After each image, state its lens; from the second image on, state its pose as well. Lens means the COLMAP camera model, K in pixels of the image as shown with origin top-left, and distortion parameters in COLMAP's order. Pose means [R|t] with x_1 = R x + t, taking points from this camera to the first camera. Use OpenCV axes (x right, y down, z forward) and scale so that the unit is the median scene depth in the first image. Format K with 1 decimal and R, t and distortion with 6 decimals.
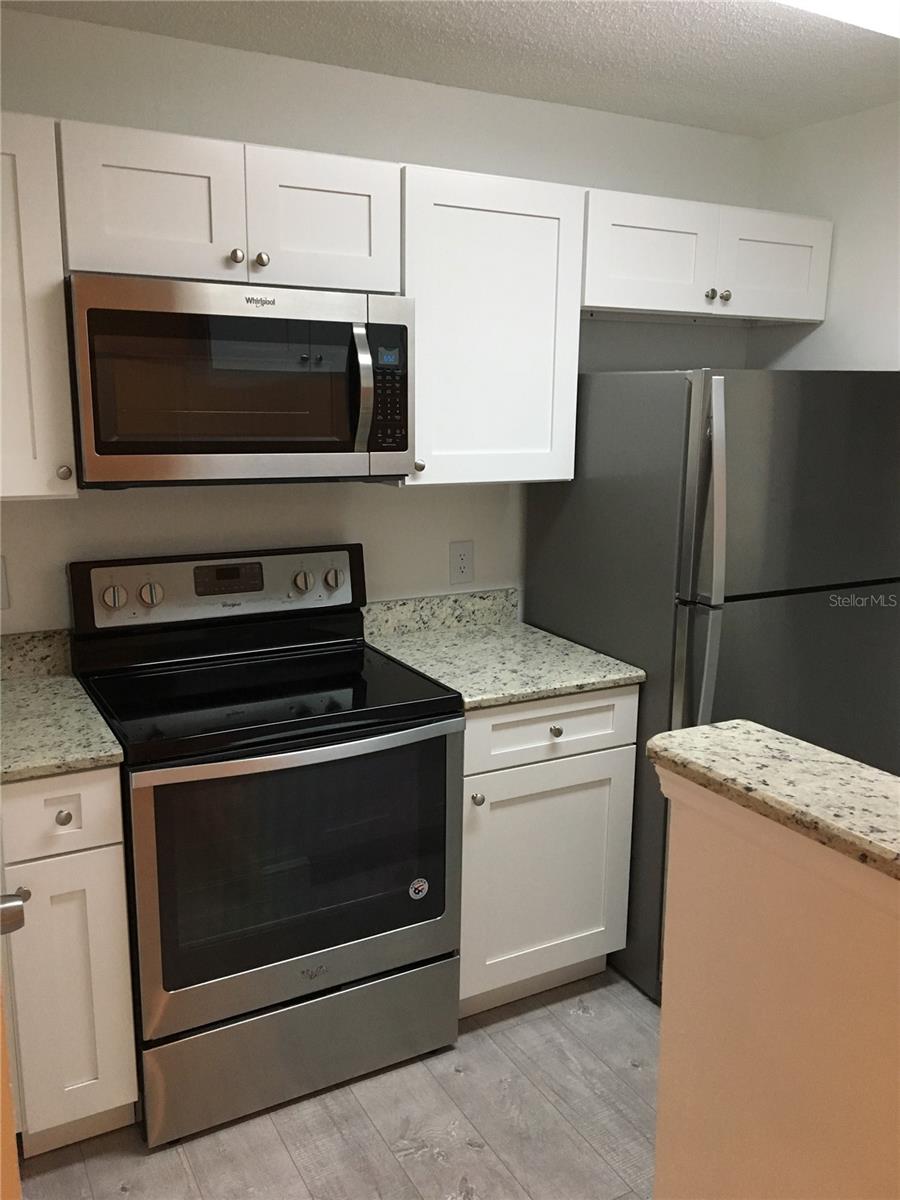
lens RADIAL K [[1014.7, 0, 454.0], [0, 1014.7, 601.5], [0, 0, 1]] dist [0.122242, -0.243880]
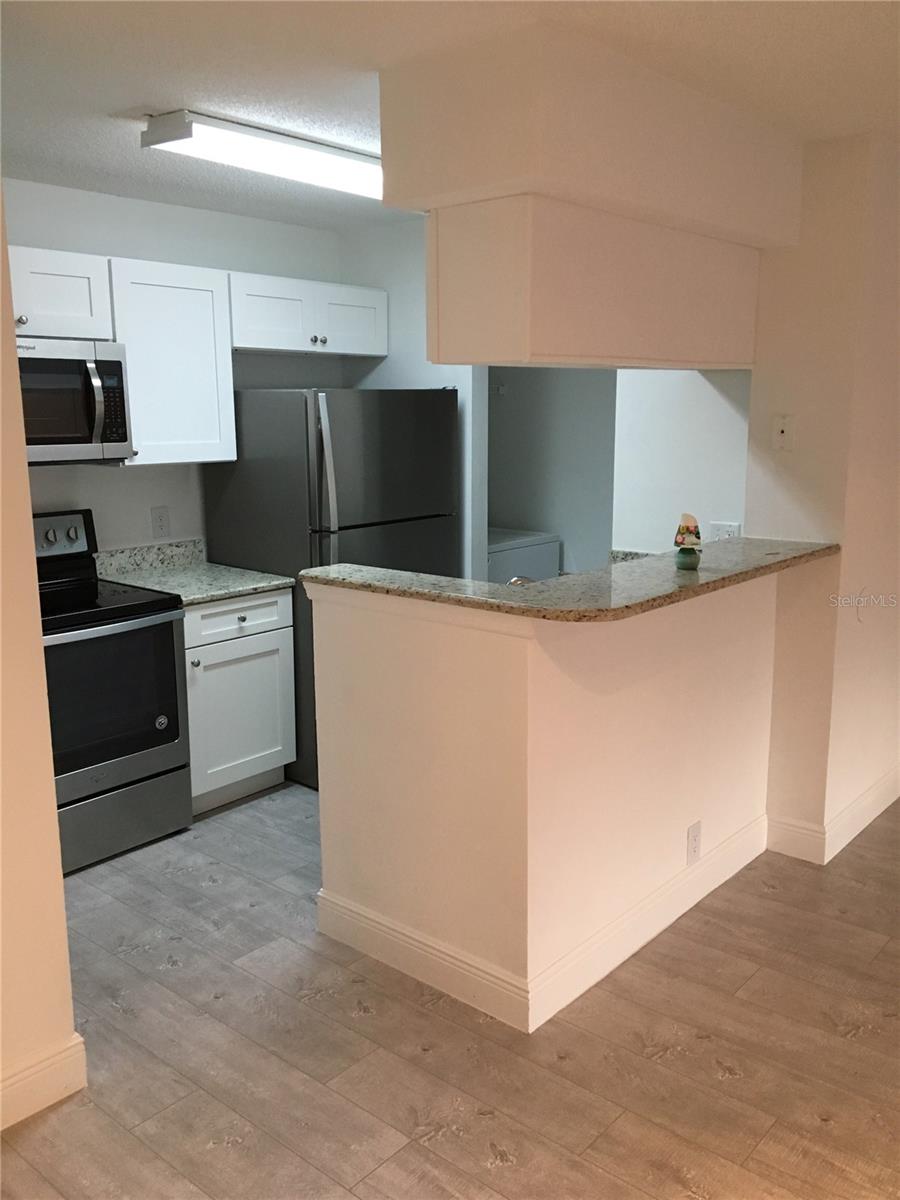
lens RADIAL K [[1014.7, 0, 454.0], [0, 1014.7, 601.5], [0, 0, 1]] dist [0.122242, -0.243880]
pose [[0.937150, -0.081528, 0.339269, -0.125154], [0.083444, 0.996472, 0.008964, 0.114349], [-0.338803, 0.019910, 0.940647, -0.594304]]
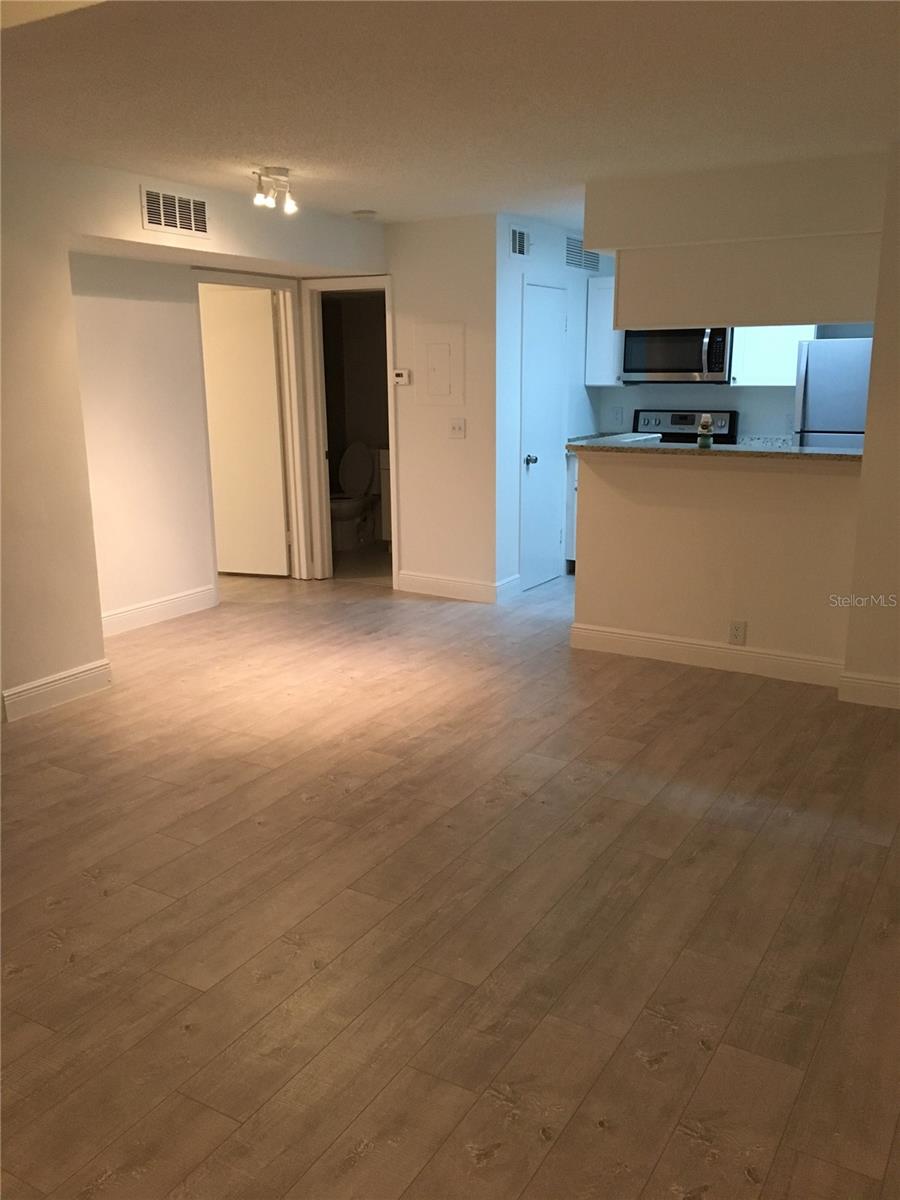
lens RADIAL K [[1014.7, 0, 454.0], [0, 1014.7, 601.5], [0, 0, 1]] dist [0.122242, -0.243880]
pose [[0.501867, 0.184013, -0.845144, 2.019160], [-0.164628, 0.979568, 0.115521, 0.257210], [0.849133, 0.081158, 0.521906, -1.018549]]
